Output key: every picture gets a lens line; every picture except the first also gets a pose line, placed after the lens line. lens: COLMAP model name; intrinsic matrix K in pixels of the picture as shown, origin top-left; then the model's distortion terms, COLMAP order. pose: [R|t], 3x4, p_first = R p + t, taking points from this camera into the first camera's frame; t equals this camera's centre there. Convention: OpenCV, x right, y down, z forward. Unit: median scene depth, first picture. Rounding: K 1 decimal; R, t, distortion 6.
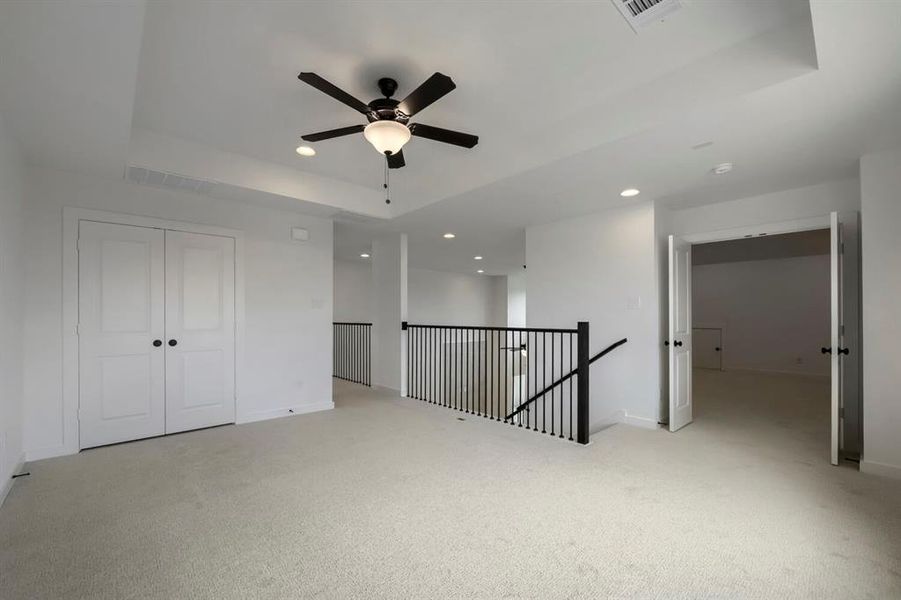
lens RADIAL K [[363.1, 0, 441.3], [0, 363.1, 301.3], [0, 0, 1]] dist [0.000223, -0.005162]
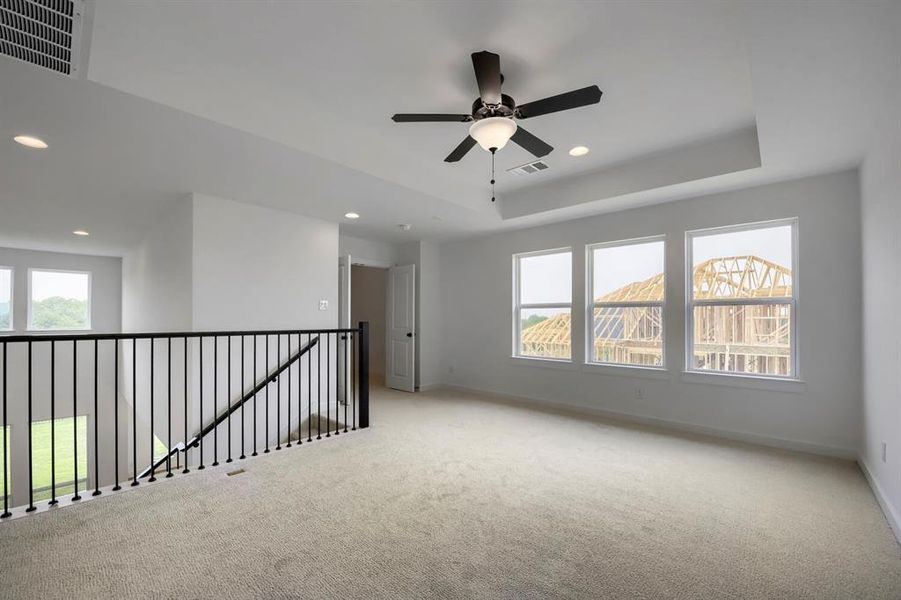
lens RADIAL K [[363.1, 0, 441.3], [0, 363.1, 301.3], [0, 0, 1]] dist [0.000223, -0.005162]
pose [[-0.061099, 0.043783, 0.997171, -0.631121], [-0.050451, 0.997625, -0.046895, 0.027642], [-0.996856, -0.053173, -0.058745, 0.684742]]
